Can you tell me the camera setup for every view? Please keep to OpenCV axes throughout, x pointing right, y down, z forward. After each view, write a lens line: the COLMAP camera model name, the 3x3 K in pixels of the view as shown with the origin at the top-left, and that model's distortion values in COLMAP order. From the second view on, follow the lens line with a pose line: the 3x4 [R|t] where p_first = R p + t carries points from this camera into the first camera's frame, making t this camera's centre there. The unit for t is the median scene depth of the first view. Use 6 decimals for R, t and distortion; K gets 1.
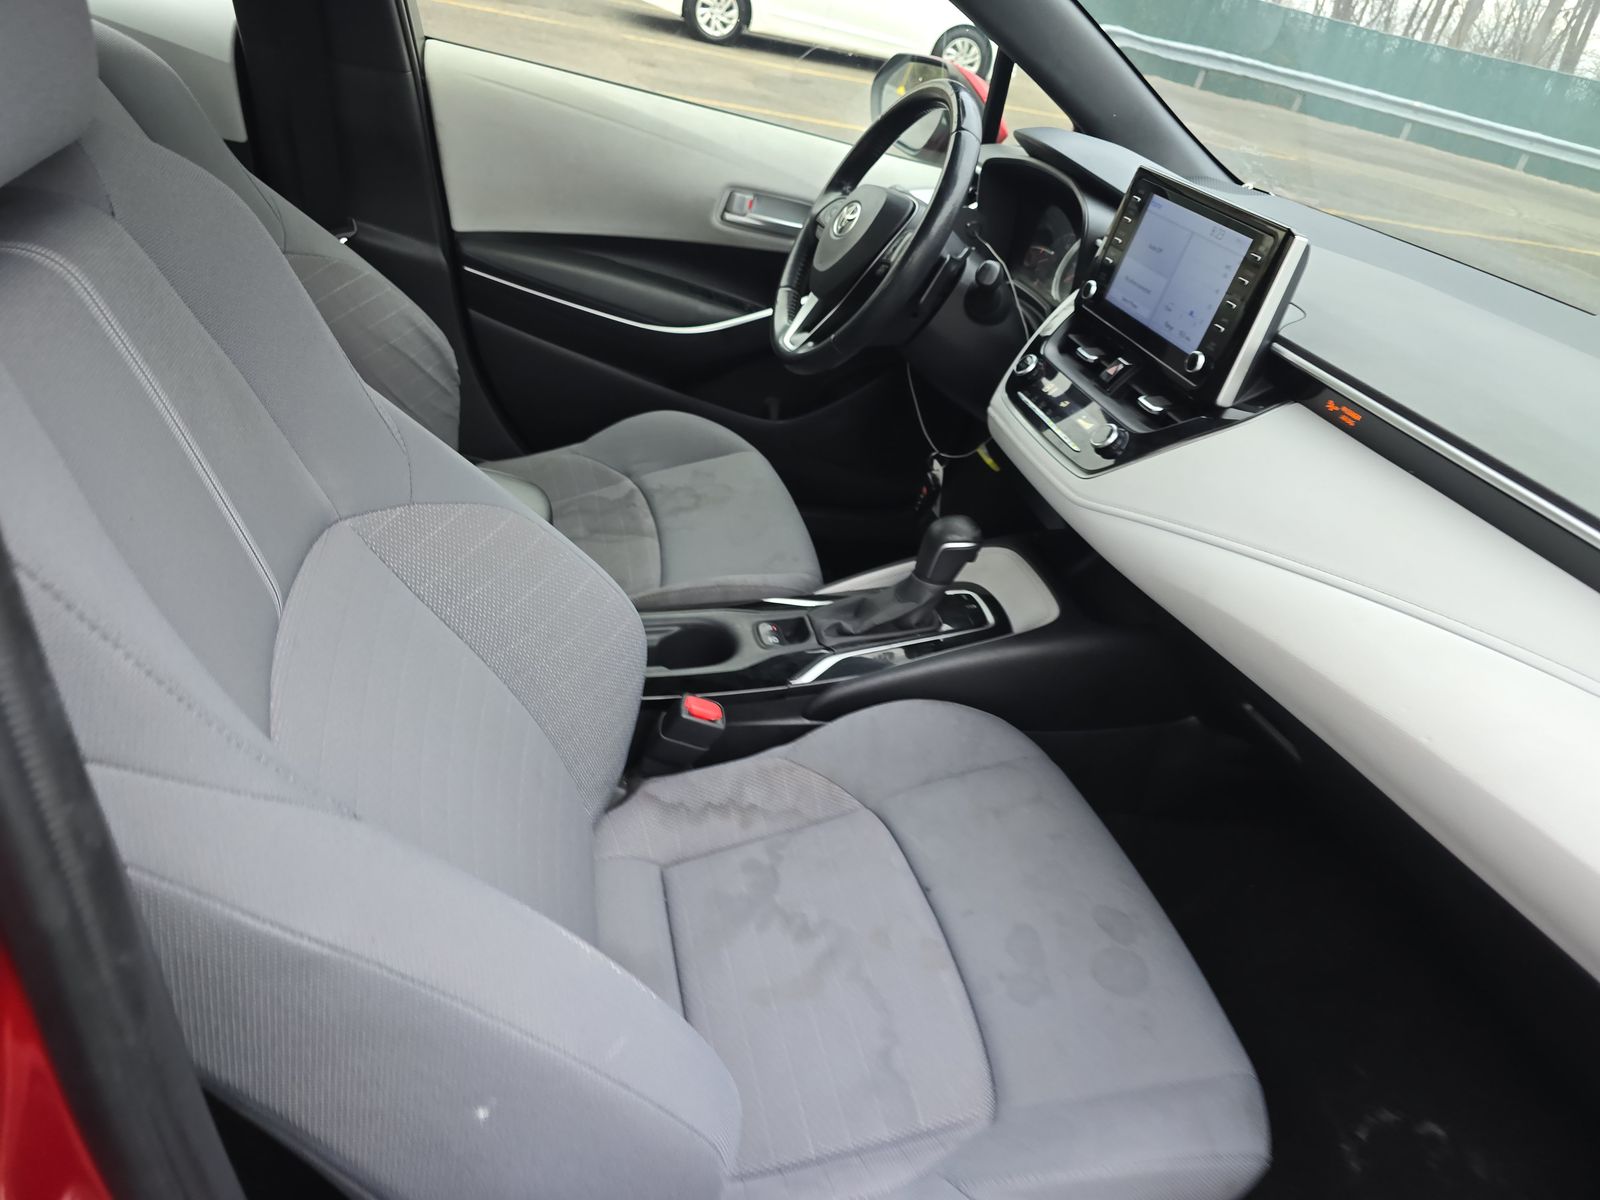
lens RADIAL K [[1092.1, 0, 796.5], [0, 1092.1, 597.4], [0, 0, 1]] dist [0.001783, -0.000837]
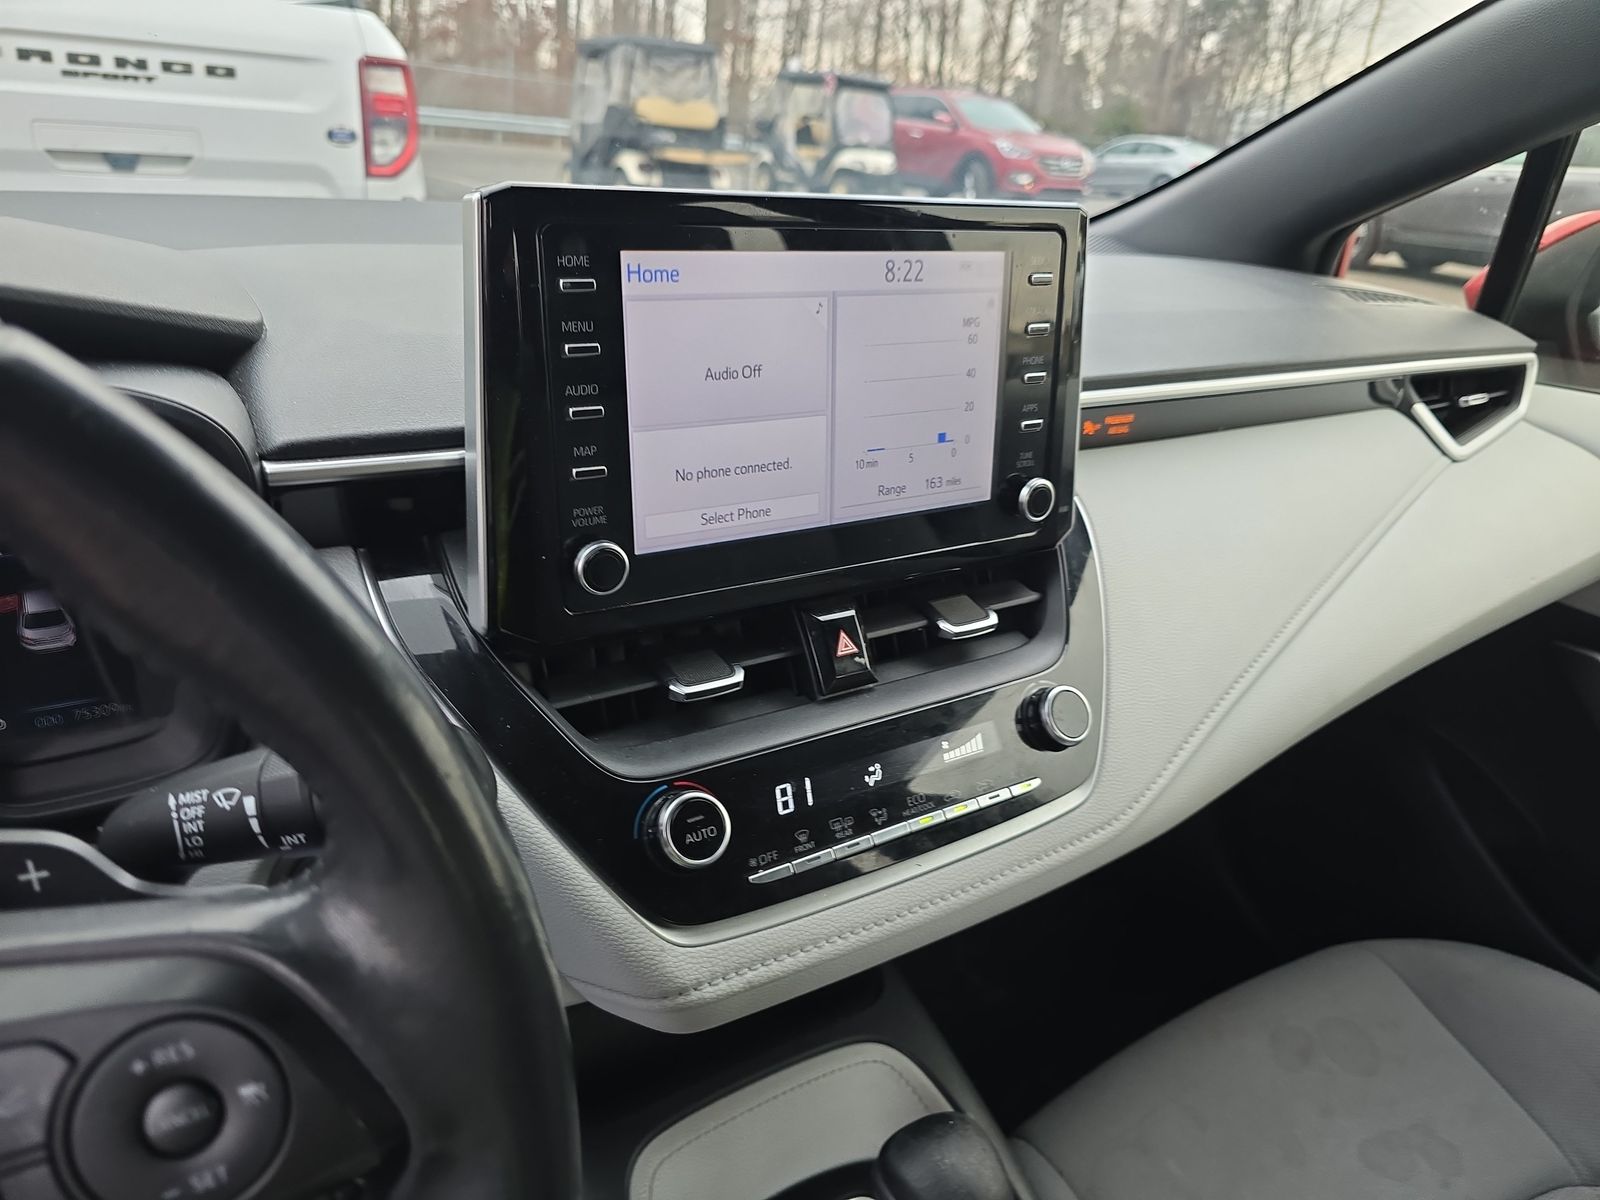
lens RADIAL K [[1092.1, 0, 790.8], [0, 1092.1, 611.1], [0, 0, 1]] dist [0.001783, -0.000837]
pose [[-0.322254, -0.572997, 0.753542, -0.013835], [0.356835, 0.663765, 0.657332, -0.542181], [-0.876824, 0.480718, -0.009436, 1.097183]]
